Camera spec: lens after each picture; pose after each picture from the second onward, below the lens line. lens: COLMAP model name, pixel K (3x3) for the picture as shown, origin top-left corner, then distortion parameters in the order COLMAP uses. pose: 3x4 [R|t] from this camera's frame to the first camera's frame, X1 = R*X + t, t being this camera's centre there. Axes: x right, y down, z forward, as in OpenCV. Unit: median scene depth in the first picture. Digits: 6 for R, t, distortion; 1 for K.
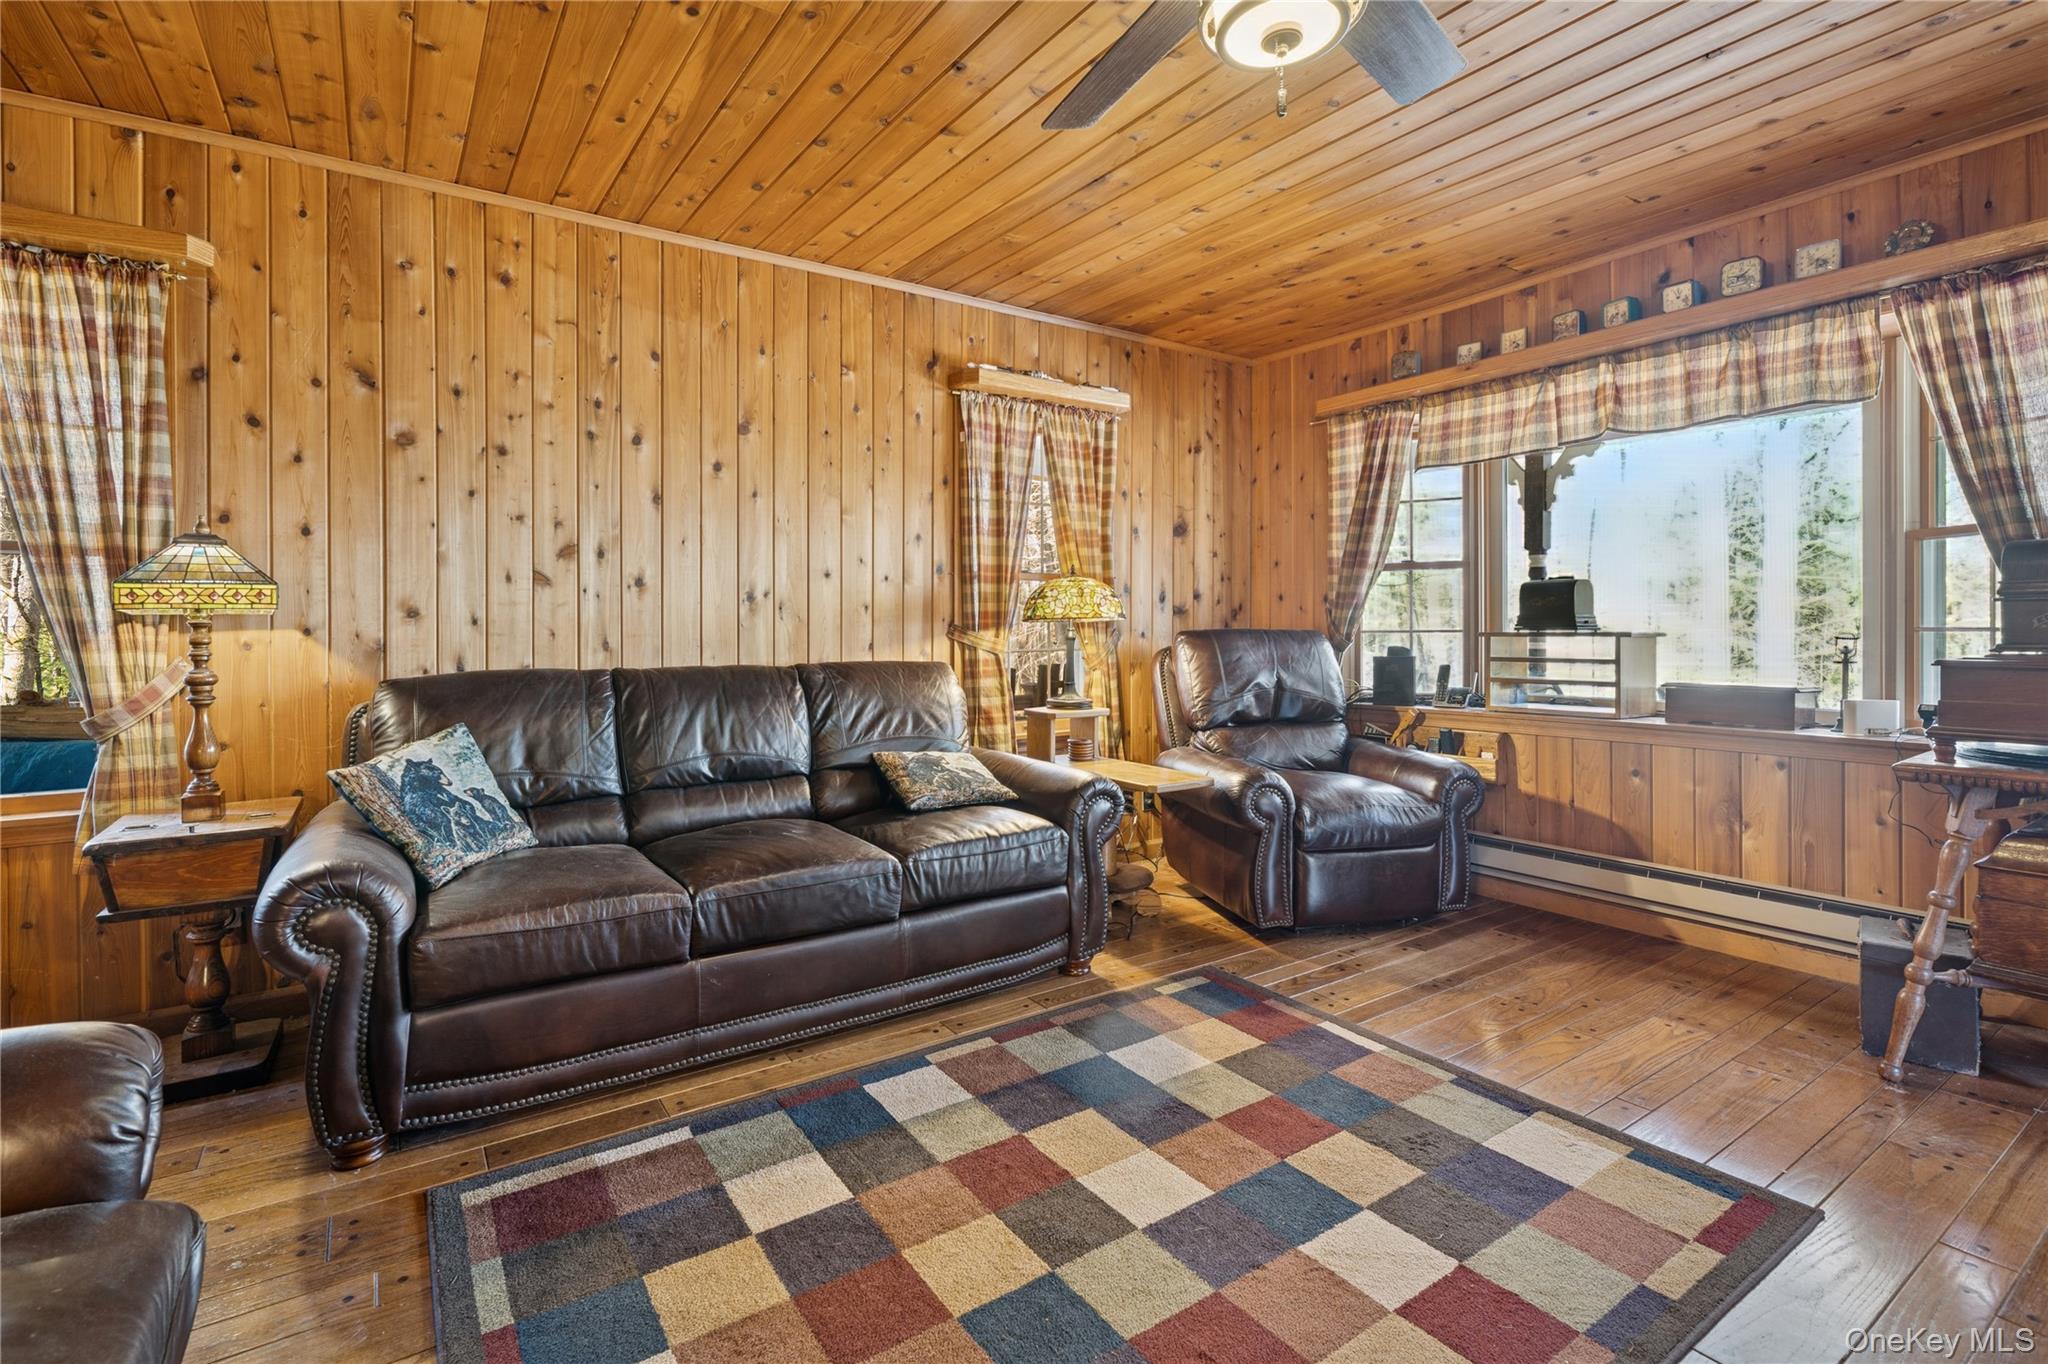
lens RADIAL K [[947.2, 0, 1009.2], [0, 947.2, 632.5], [0, 0, 1]] dist [0.008255, -0.000518]
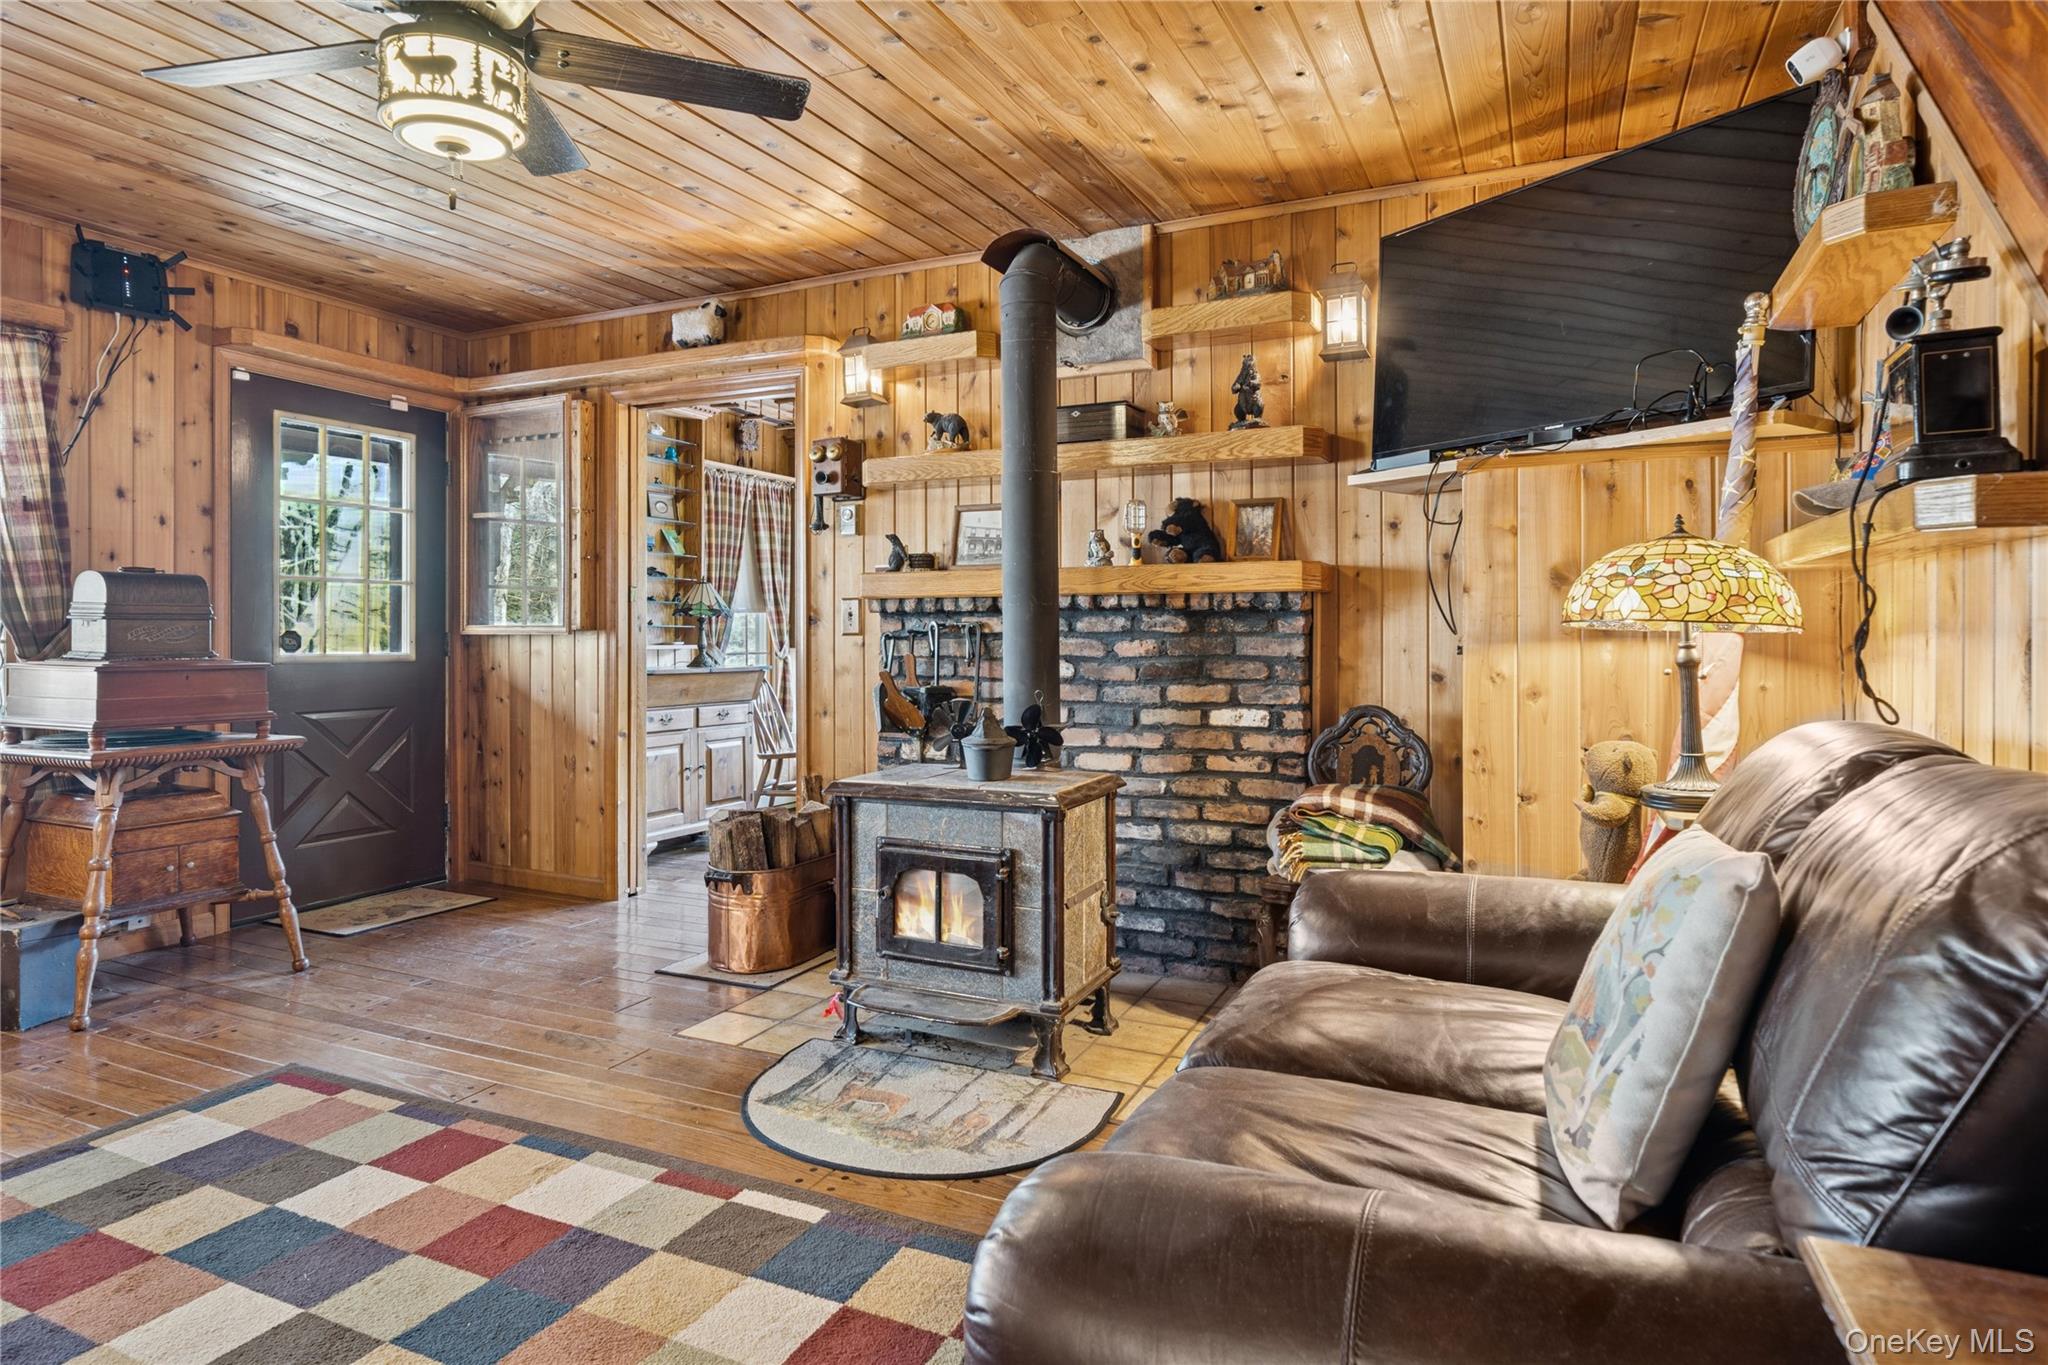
lens RADIAL K [[1177.6, 0, 993.6], [0, 1177.6, 636.1], [0, 0, 1]] dist [0.004479, 0.000106]
pose [[-0.503801, 0.006160, 0.863798, -0.702868], [0.007251, 0.999970, -0.002902, 0.002806], [-0.863789, 0.004801, -0.503831, 0.611983]]
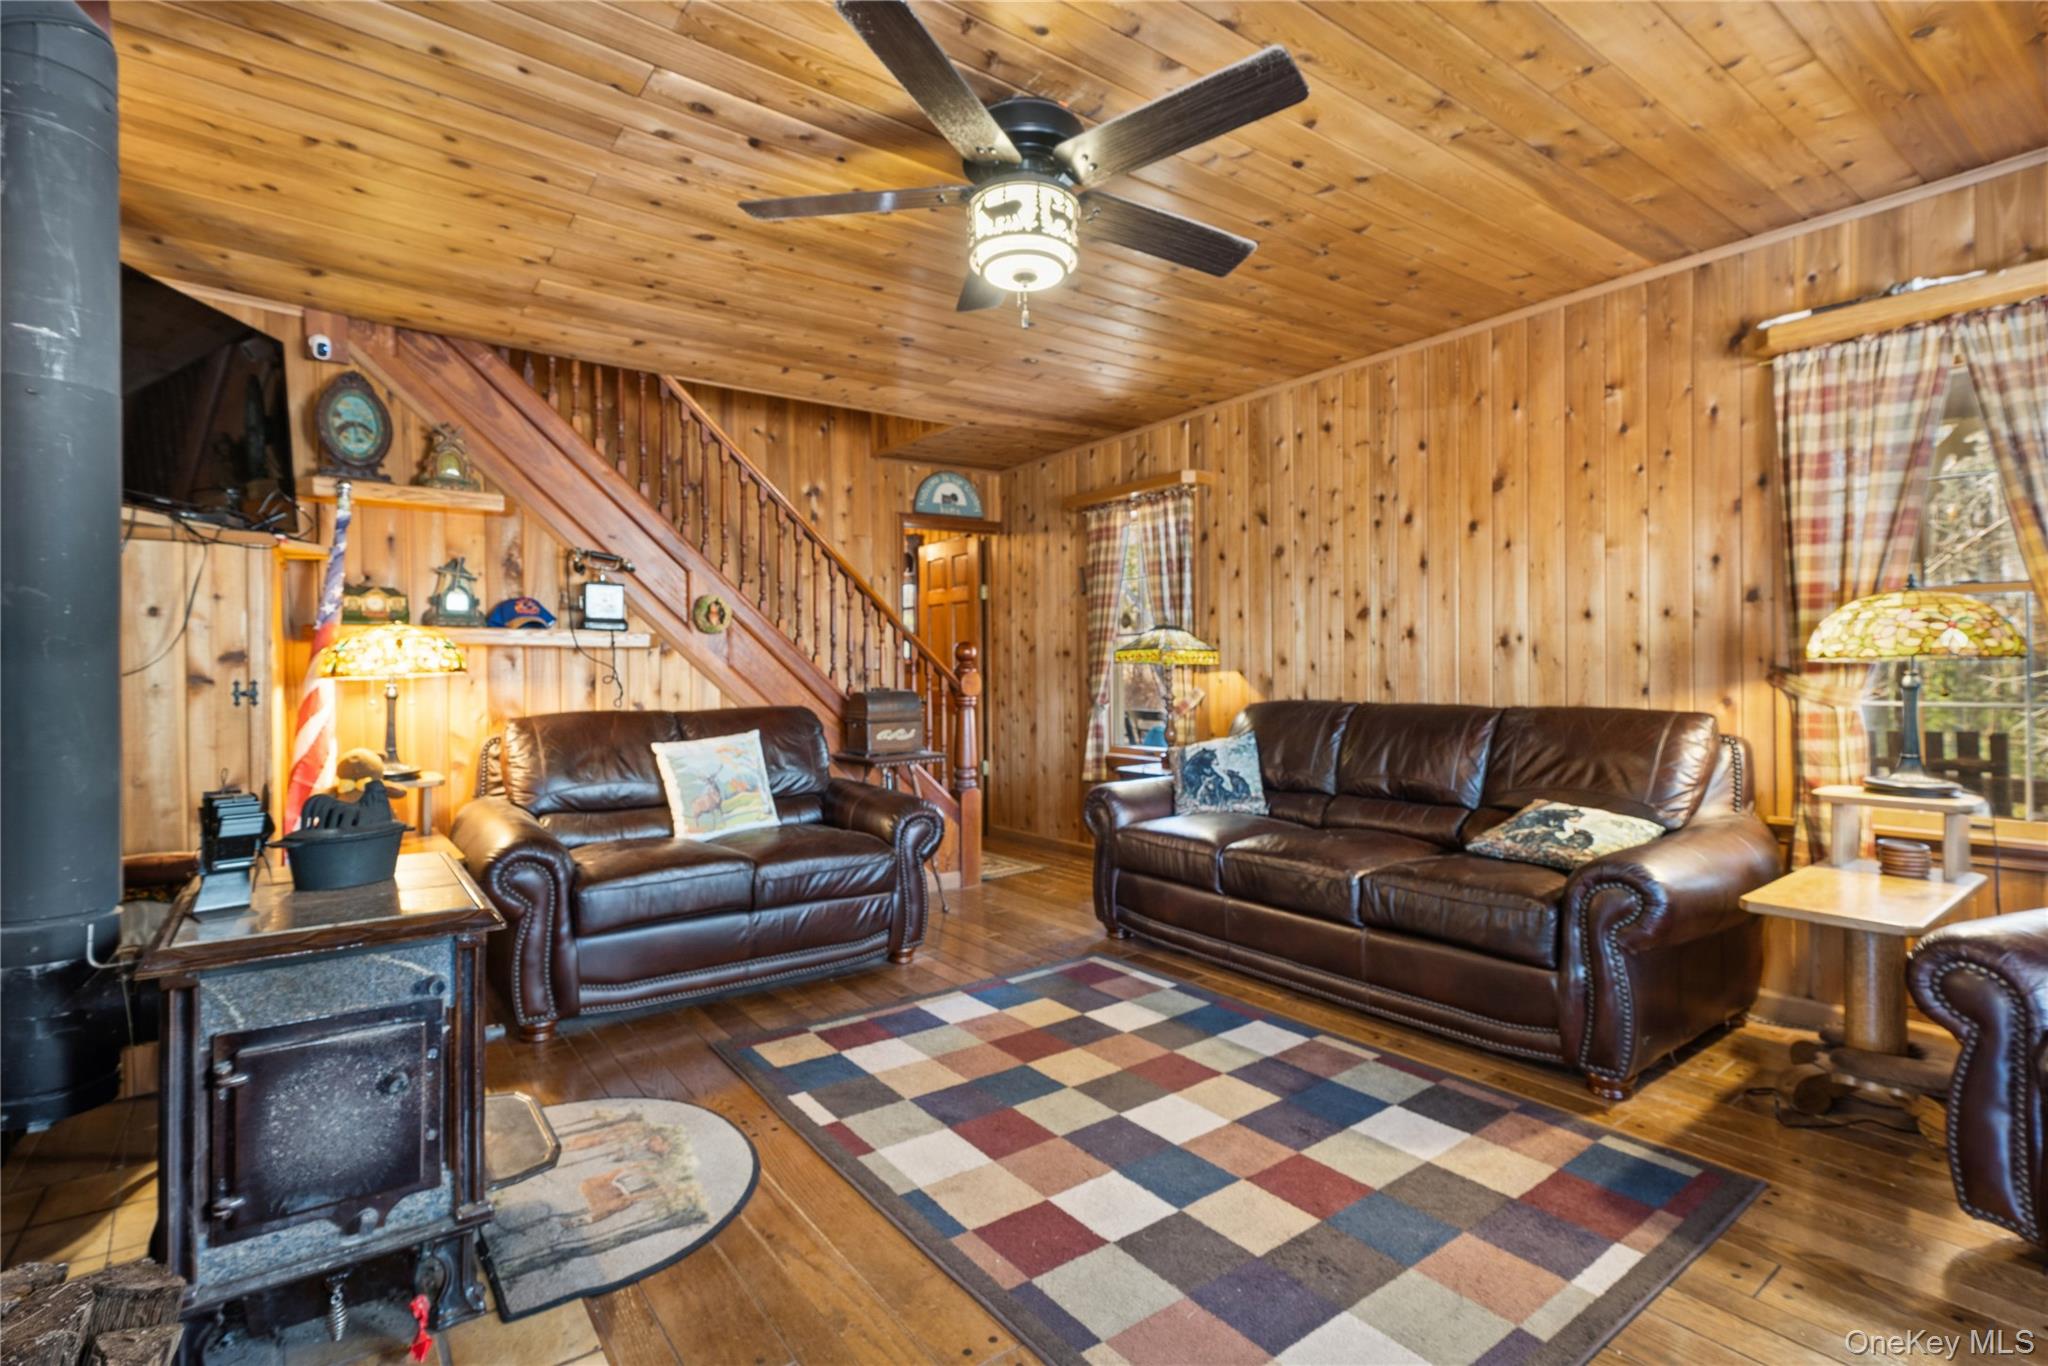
lens RADIAL K [[947.2, 0, 1028.0], [0, 947.2, 679.3], [0, 0, 1]] dist [0.008255, -0.000518]
pose [[0.064959, 0.013069, -0.997802, 0.914112], [0.001279, 0.999912, 0.013180, -0.012301], [0.997887, -0.002132, 0.064937, 0.477453]]
